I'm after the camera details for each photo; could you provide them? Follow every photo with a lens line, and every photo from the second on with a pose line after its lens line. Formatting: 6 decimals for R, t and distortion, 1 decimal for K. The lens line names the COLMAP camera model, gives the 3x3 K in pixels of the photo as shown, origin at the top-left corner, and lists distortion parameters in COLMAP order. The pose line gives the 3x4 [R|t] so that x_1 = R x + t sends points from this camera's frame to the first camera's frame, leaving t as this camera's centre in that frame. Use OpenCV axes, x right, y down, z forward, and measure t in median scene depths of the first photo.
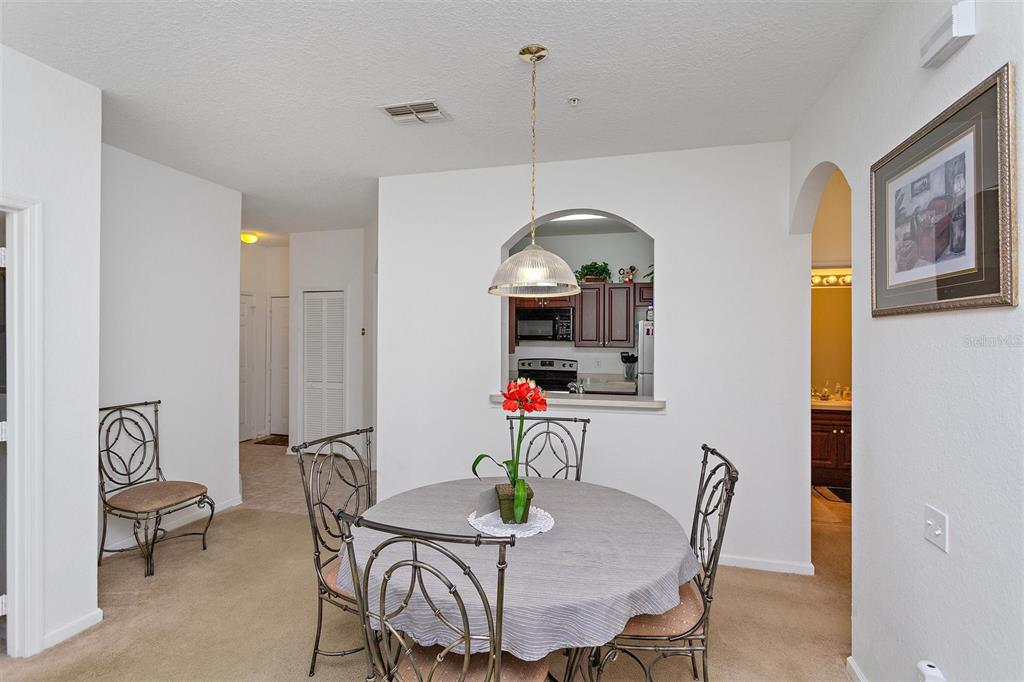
lens RADIAL K [[489.5, 0, 514.8], [0, 489.5, 334.2], [0, 0, 1]] dist [-0.002452, -0.001014]
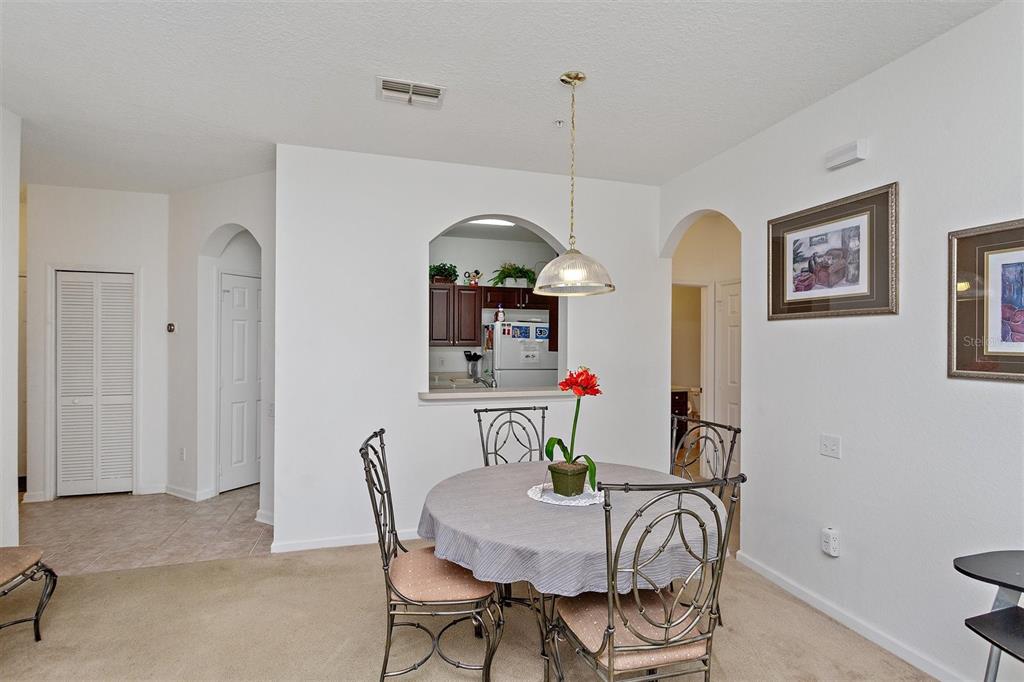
lens RADIAL K [[485.9, 0, 535.7], [0, 485.9, 343.1], [0, 0, 1]] dist [0.001342, 0.000240]
pose [[0.847303, -0.001485, 0.531108, -0.453411], [-0.005403, 0.999920, 0.011415, 0.014862], [-0.531083, -0.012542, 0.847227, 0.067096]]
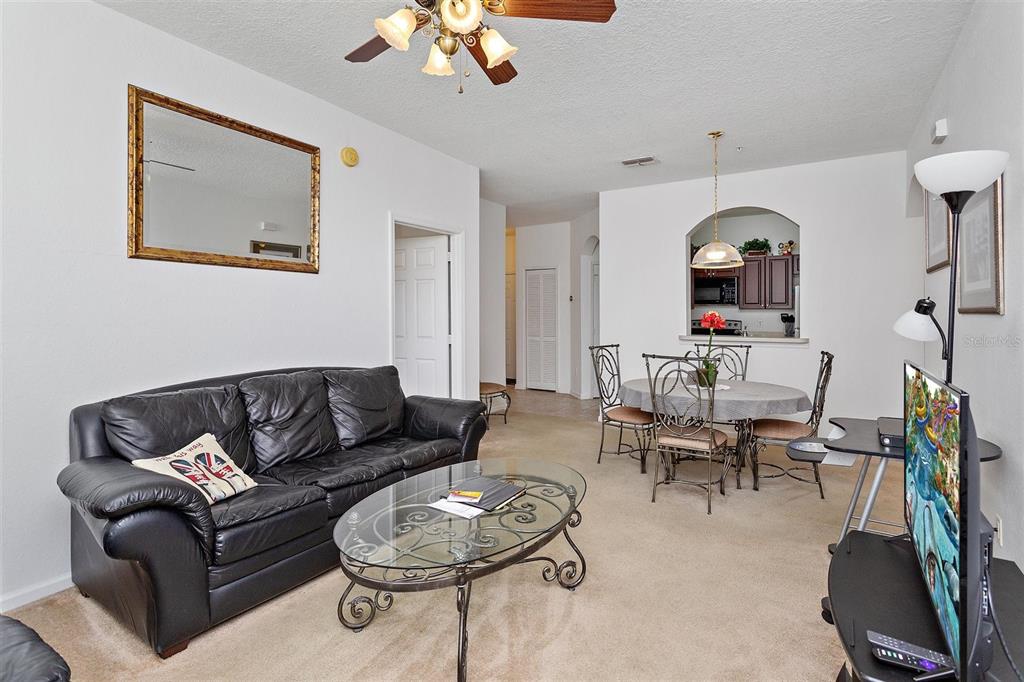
lens RADIAL K [[498.8, 0, 533.9], [0, 498.8, 310.5], [0, 0, 1]] dist [0.001181, 0.000297]
pose [[0.965192, -0.006918, -0.261450, -0.097186], [0.006909, 0.999976, -0.000953, 0.057351], [0.261451, -0.000887, 0.965216, -0.704836]]
